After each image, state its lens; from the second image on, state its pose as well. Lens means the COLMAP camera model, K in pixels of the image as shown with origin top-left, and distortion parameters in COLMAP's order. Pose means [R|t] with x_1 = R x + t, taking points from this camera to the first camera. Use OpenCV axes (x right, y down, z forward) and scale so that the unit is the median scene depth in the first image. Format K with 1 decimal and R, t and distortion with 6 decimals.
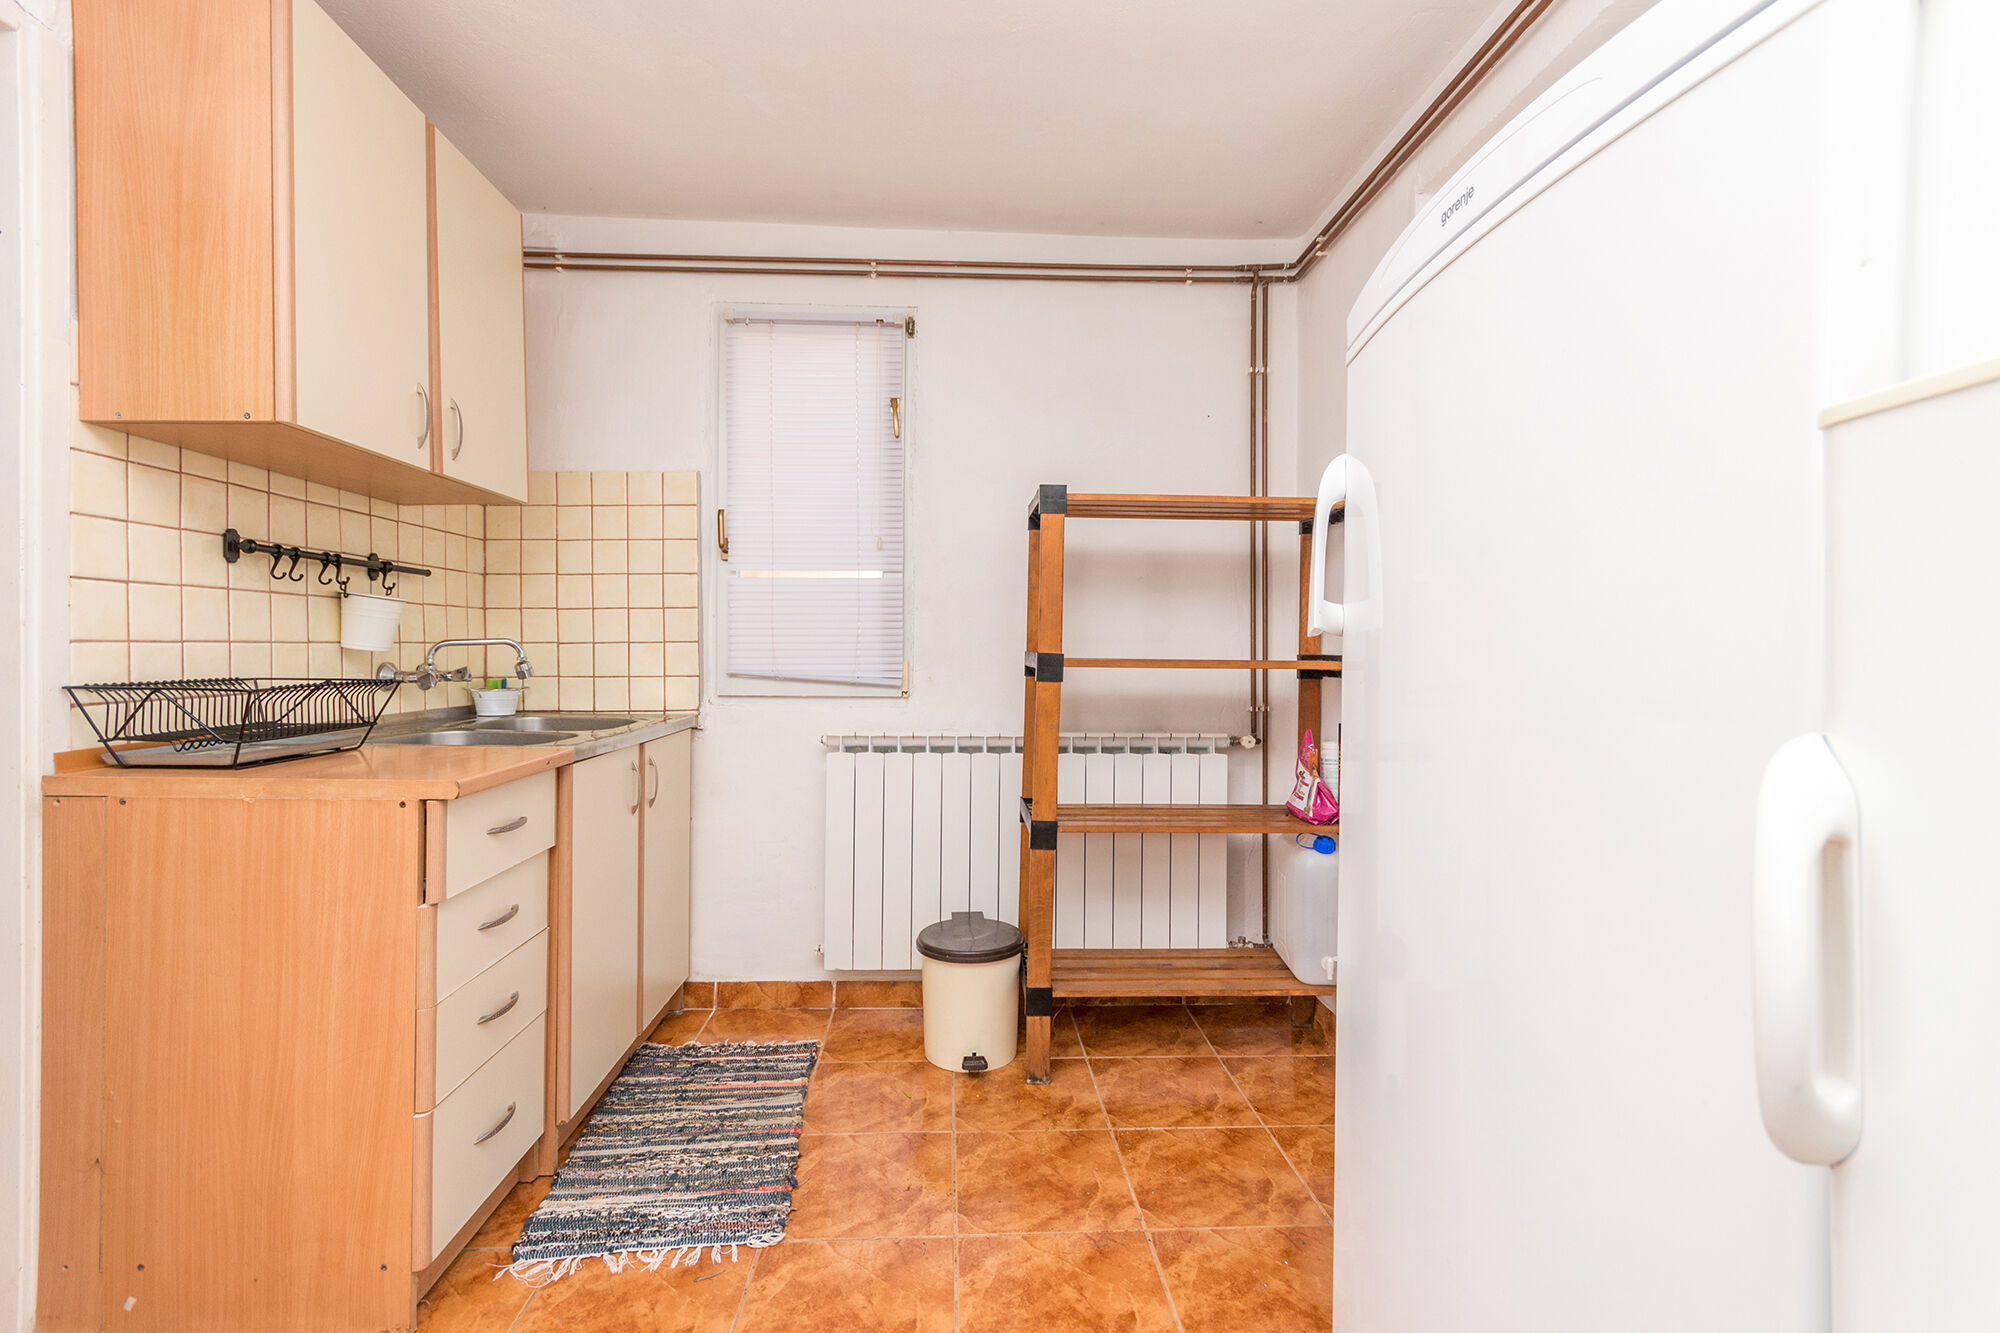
lens RADIAL K [[928.2, 0, 1023.1], [0, 928.2, 652.2], [0, 0, 1]] dist [0.010655, -0.000378]
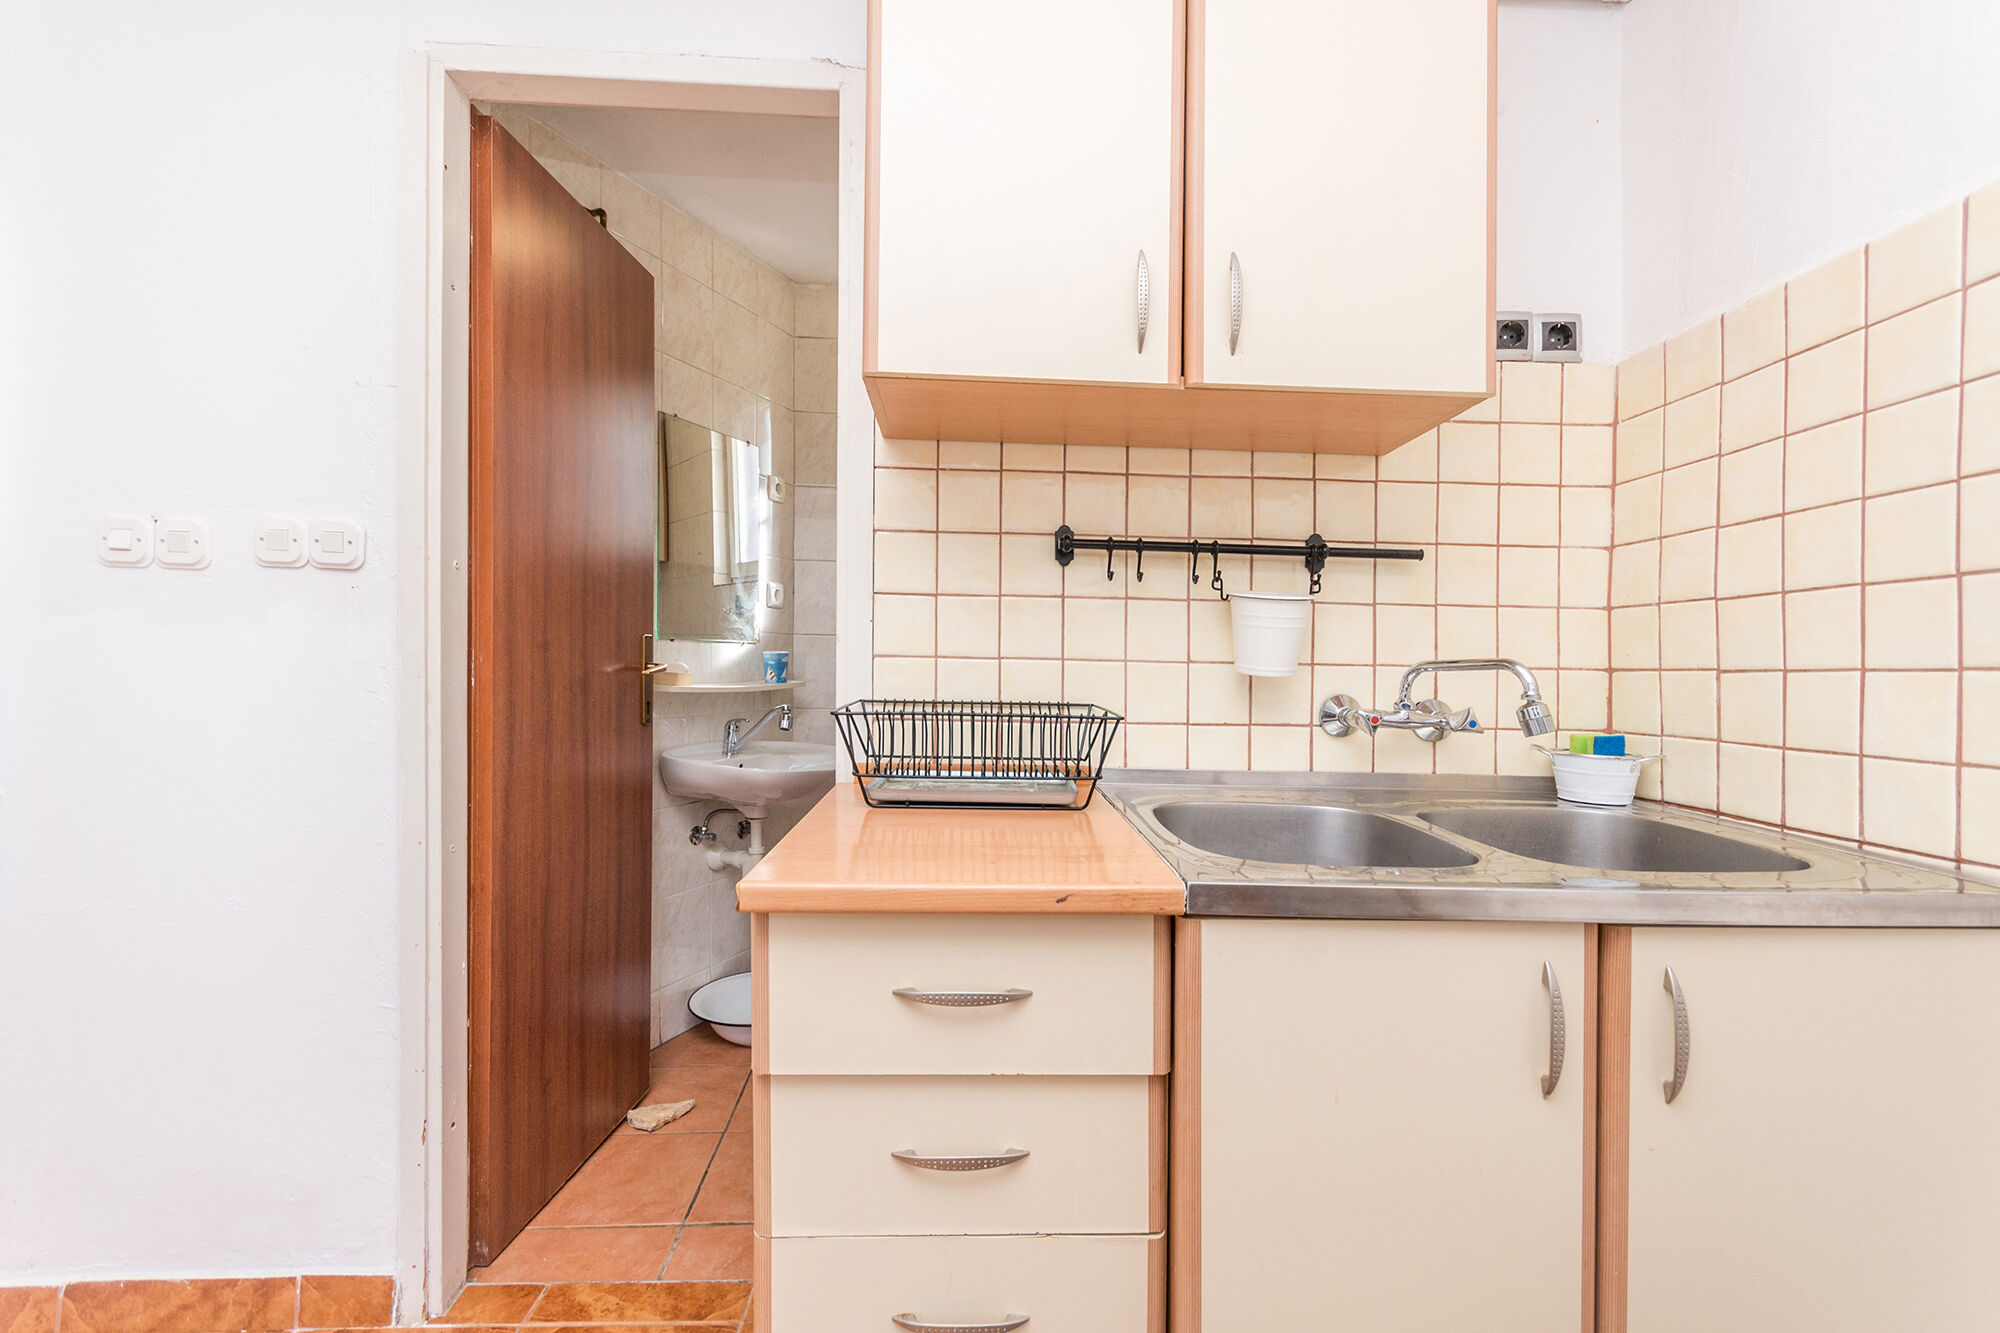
lens RADIAL K [[914.1, 0, 999.3], [0, 914.1, 676.2], [0, 0, 1]] dist [0.037374, 0.000170]
pose [[-0.009599, 0.007934, -0.999922, -0.019884], [-0.026382, 0.999618, 0.008185, -0.001227], [0.999606, 0.026458, -0.009386, 0.889538]]
